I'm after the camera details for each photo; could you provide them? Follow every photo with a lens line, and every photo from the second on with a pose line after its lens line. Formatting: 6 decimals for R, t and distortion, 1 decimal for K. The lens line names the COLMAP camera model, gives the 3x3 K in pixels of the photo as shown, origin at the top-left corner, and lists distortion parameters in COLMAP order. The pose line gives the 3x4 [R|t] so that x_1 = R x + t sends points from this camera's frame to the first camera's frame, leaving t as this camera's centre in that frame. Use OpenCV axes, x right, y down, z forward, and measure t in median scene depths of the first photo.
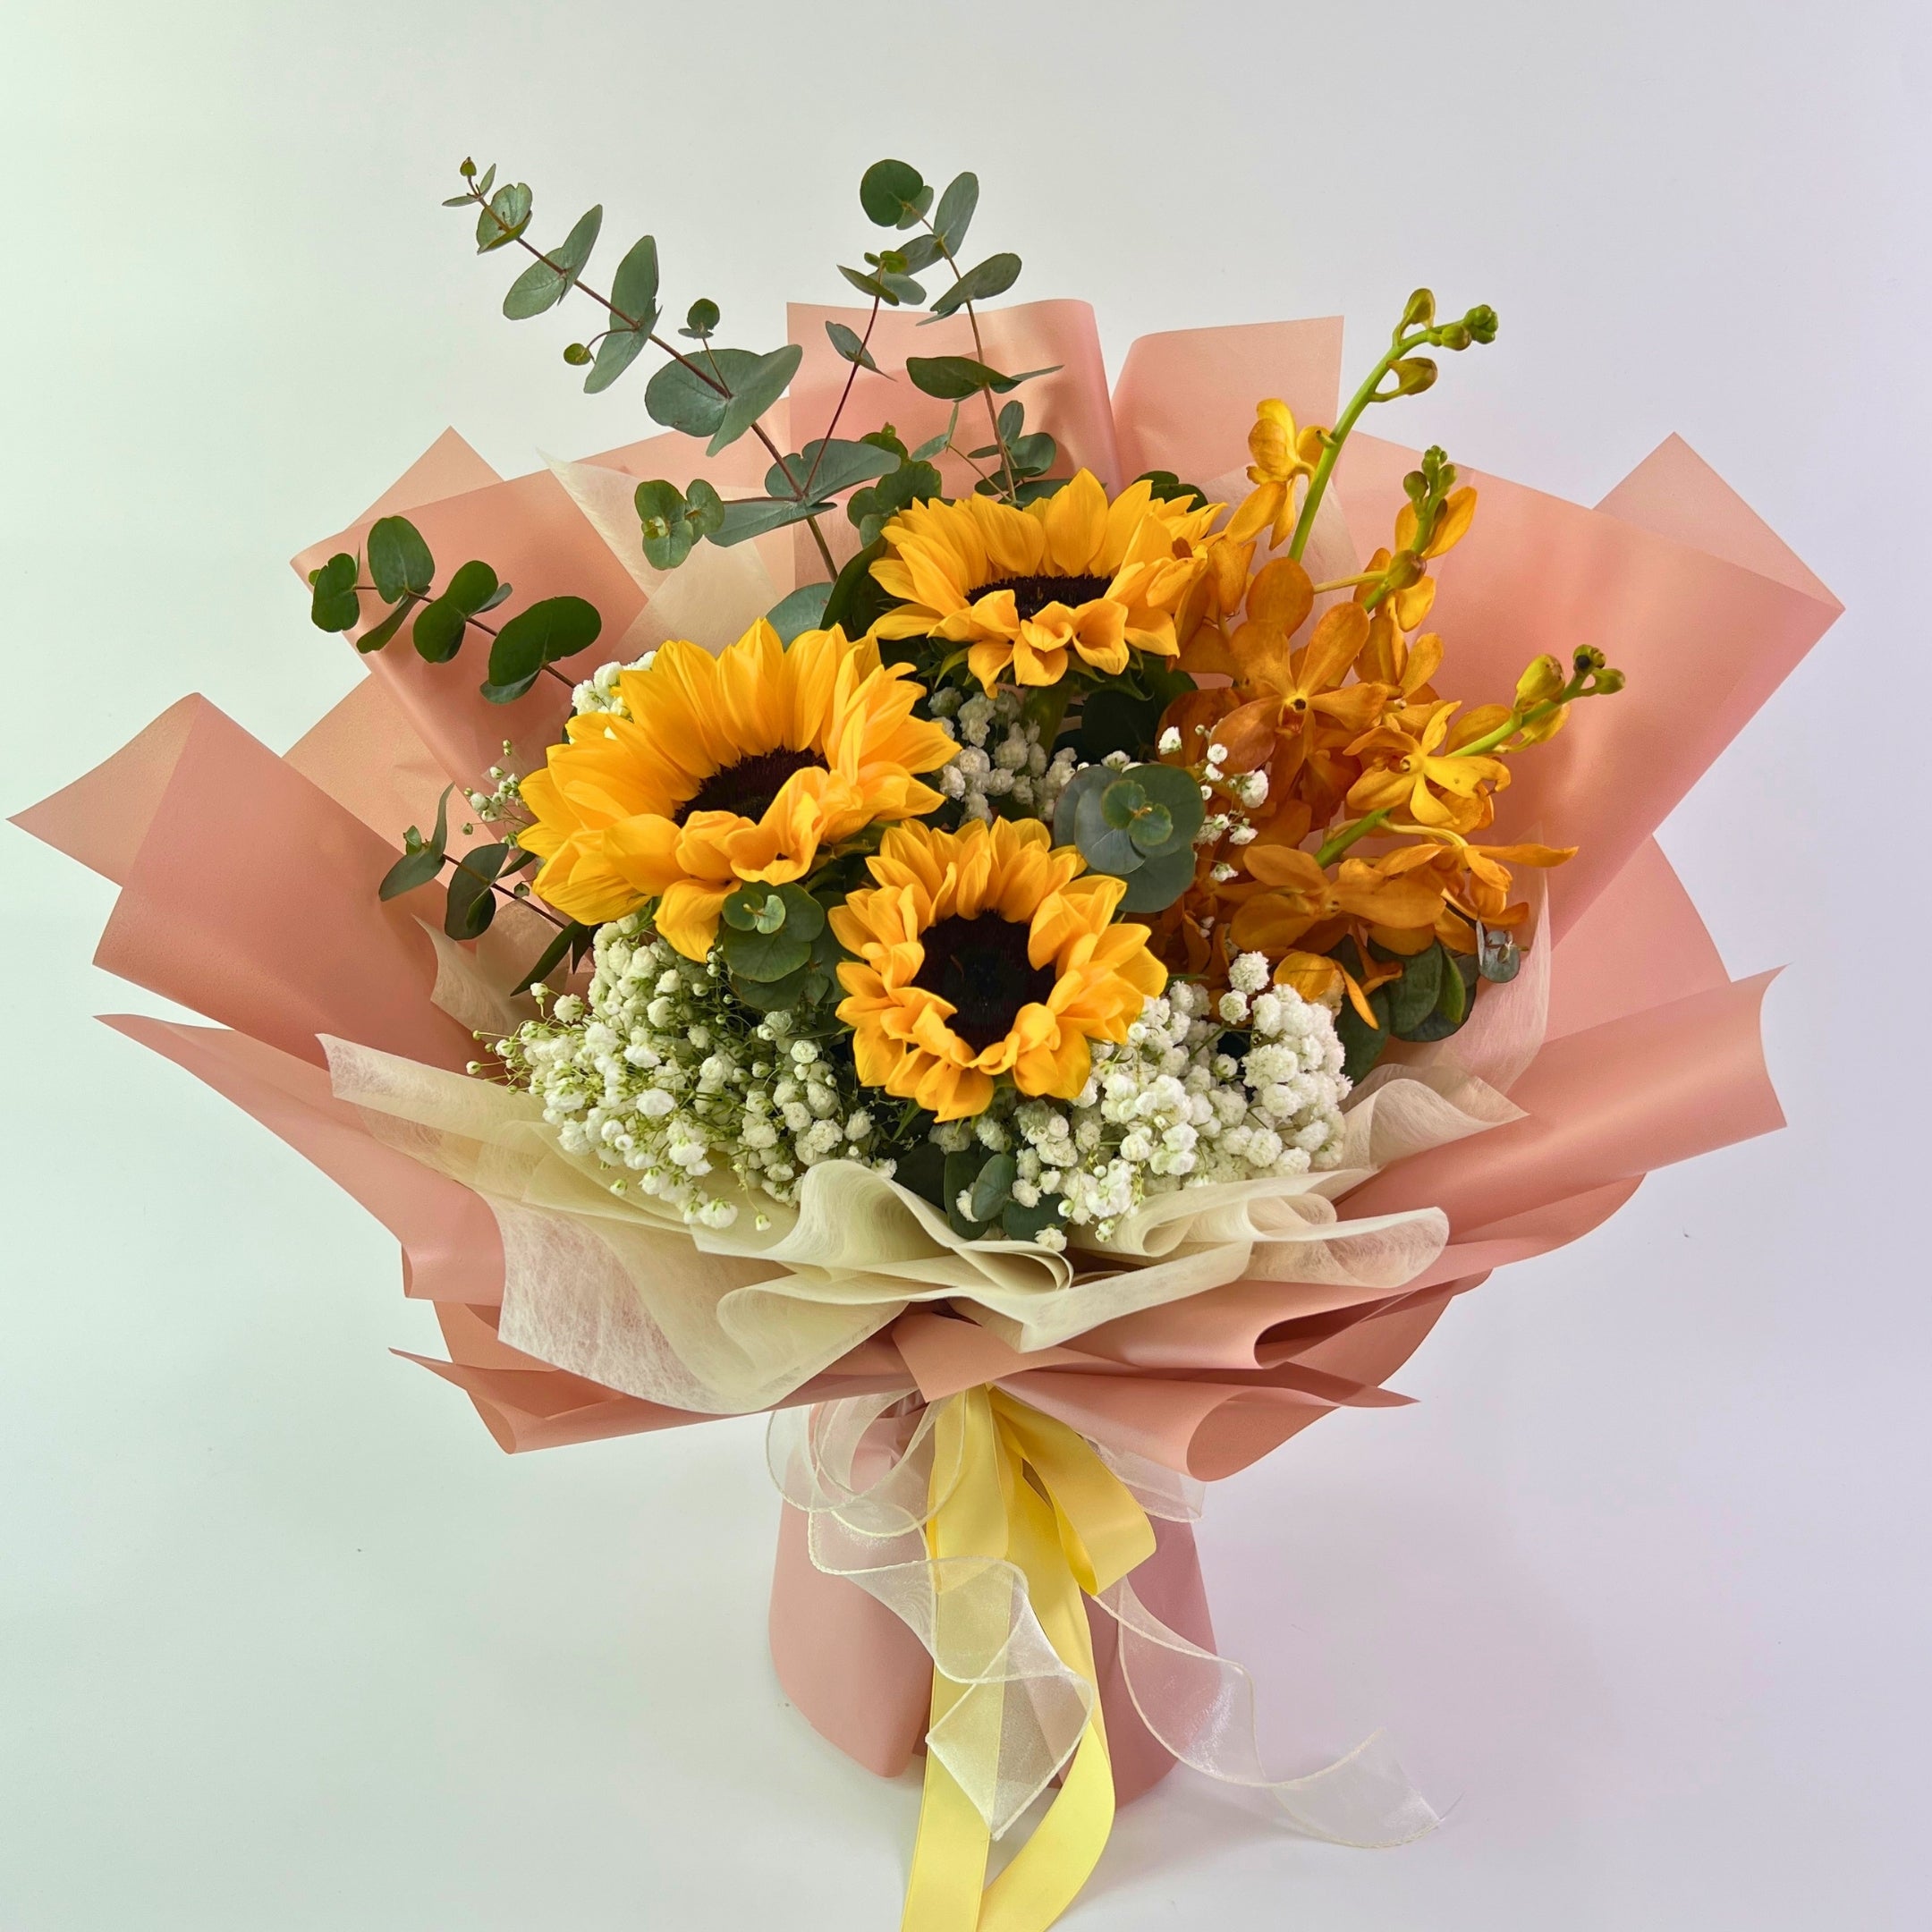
lens RADIAL K [[1969.5, 0, 975.8], [0, 1969.5, 1013.8], [0, 0, 1]] dist [0.211748, -0.712784]
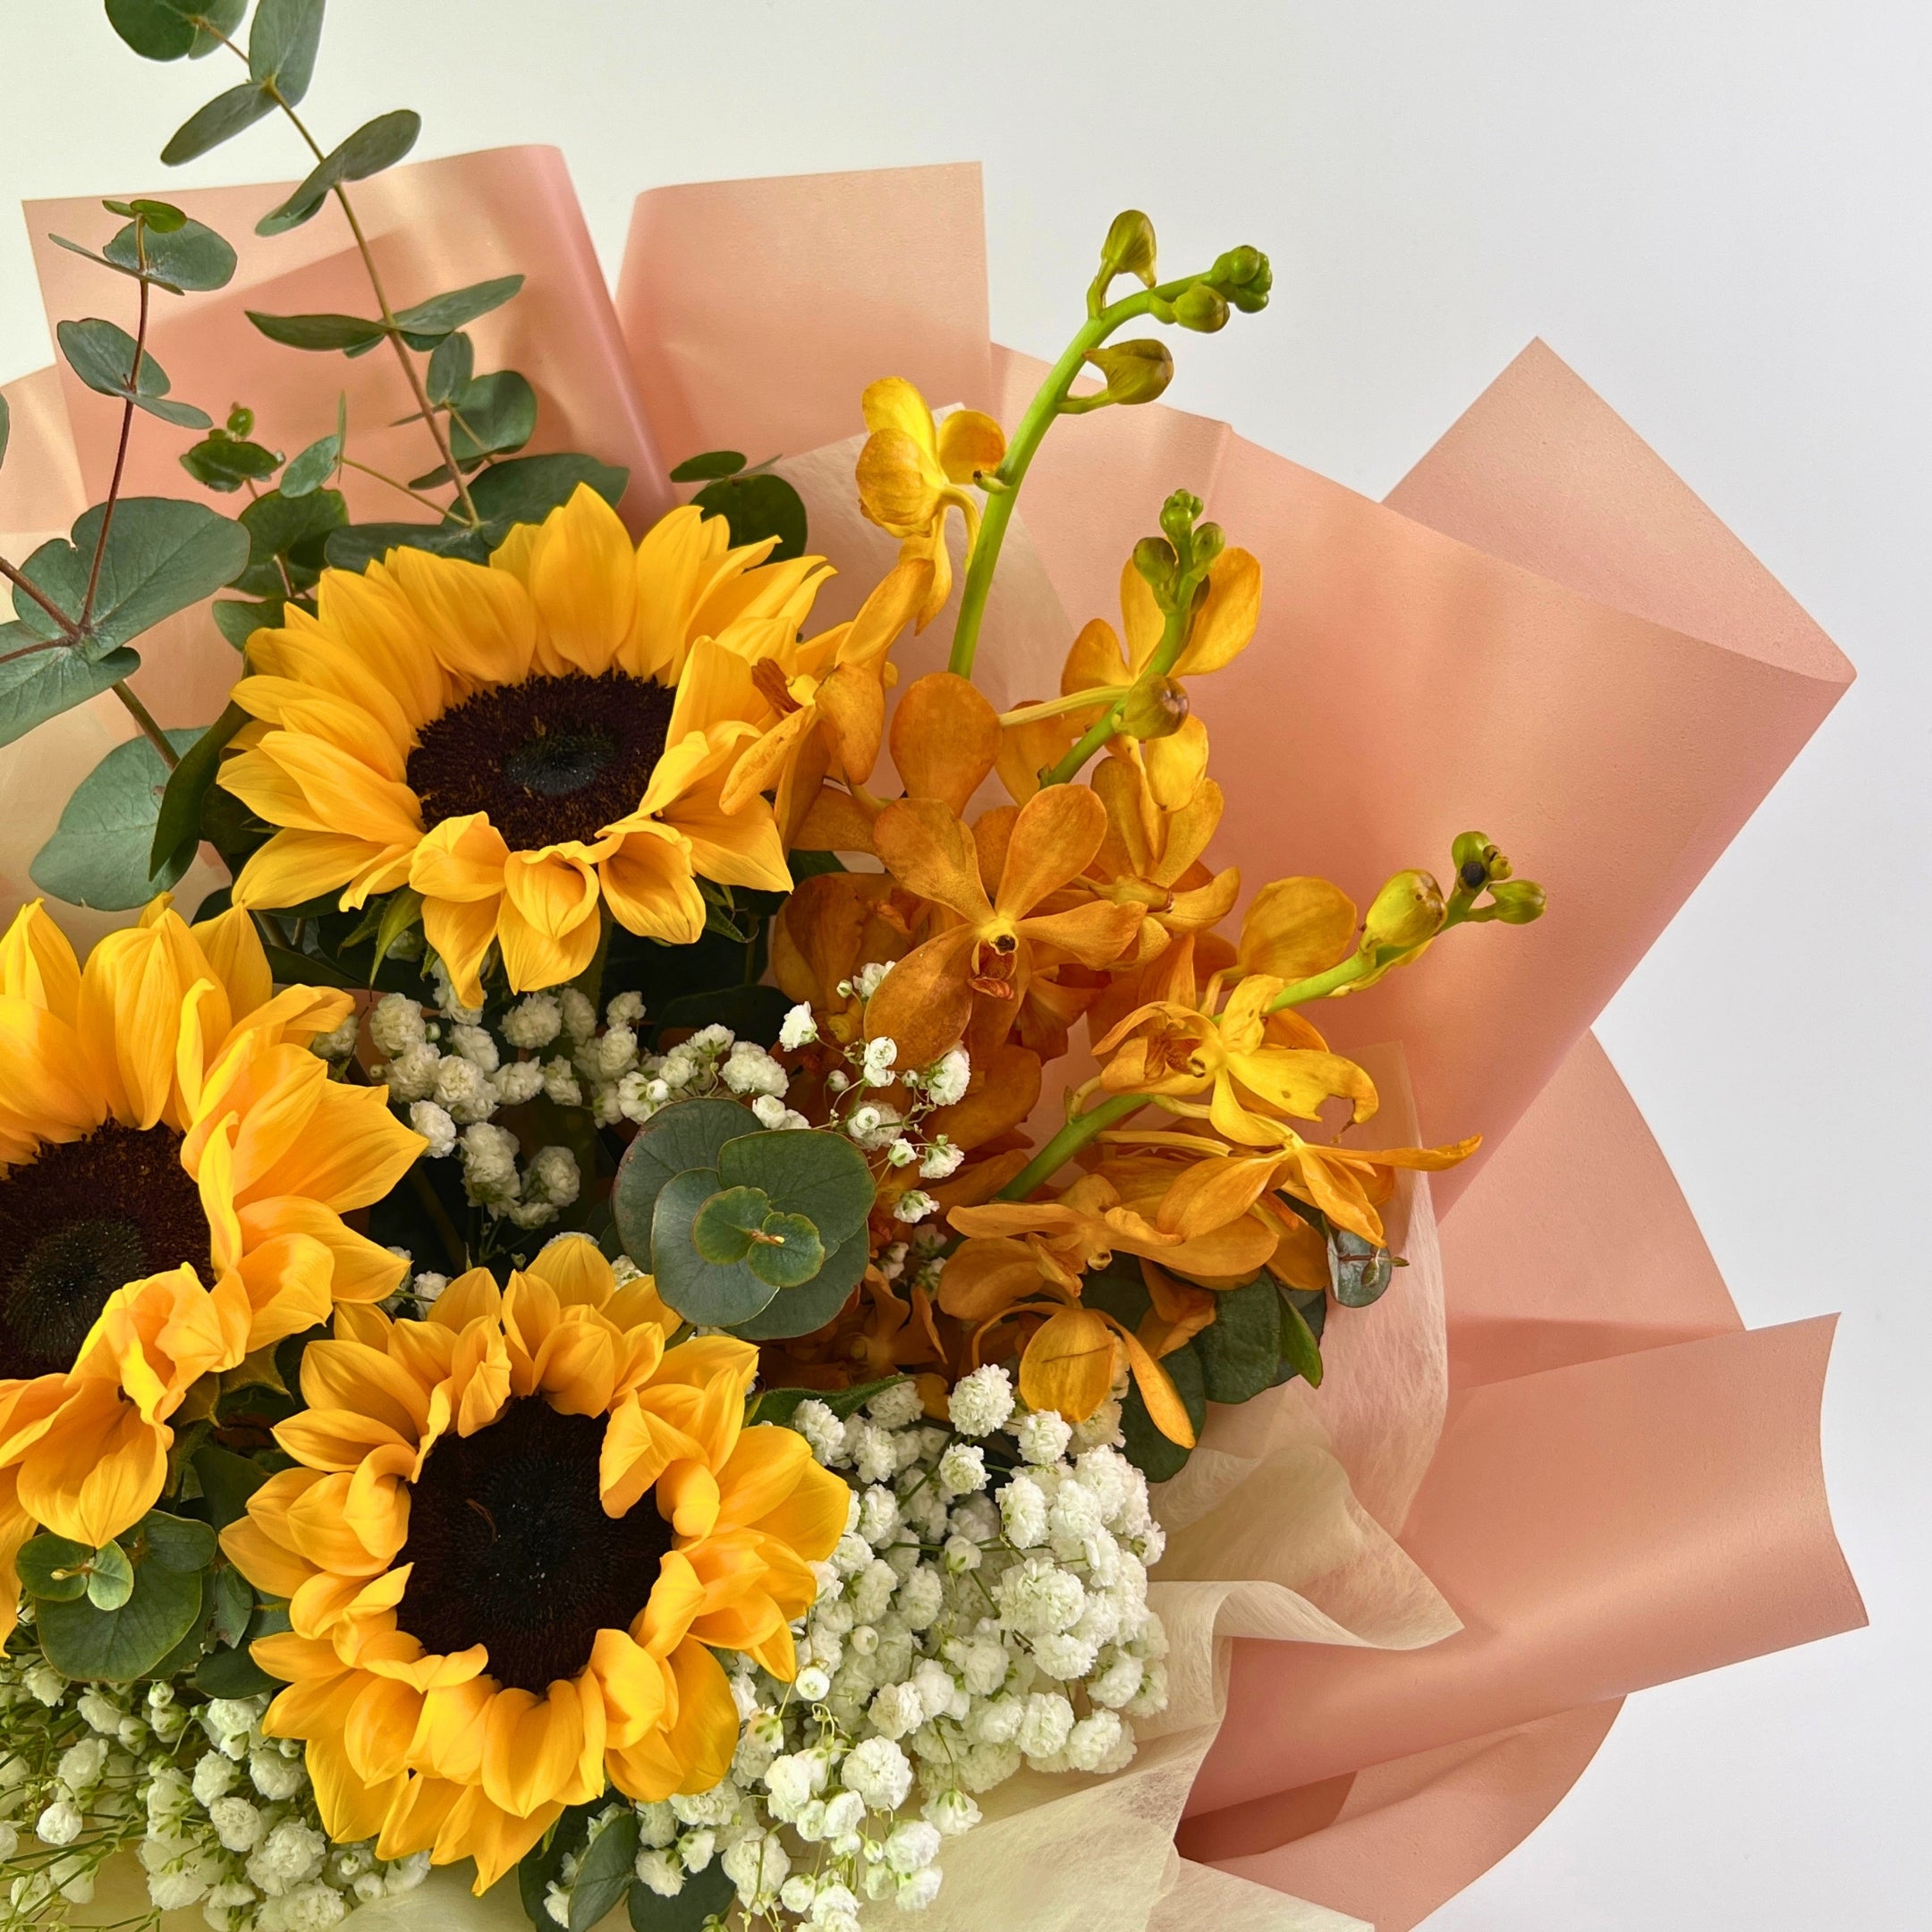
lens RADIAL K [[2257.1, 0, 966.0], [0, 2257.1, 966.0], [0, 0, 1]] dist [0.141957, -0.422554]
pose [[0.979698, -0.147519, 0.135759, 0.059738], [0.123476, 0.977485, 0.171106, -0.266041], [-0.157944, -0.150869, 0.975855, 0.347448]]
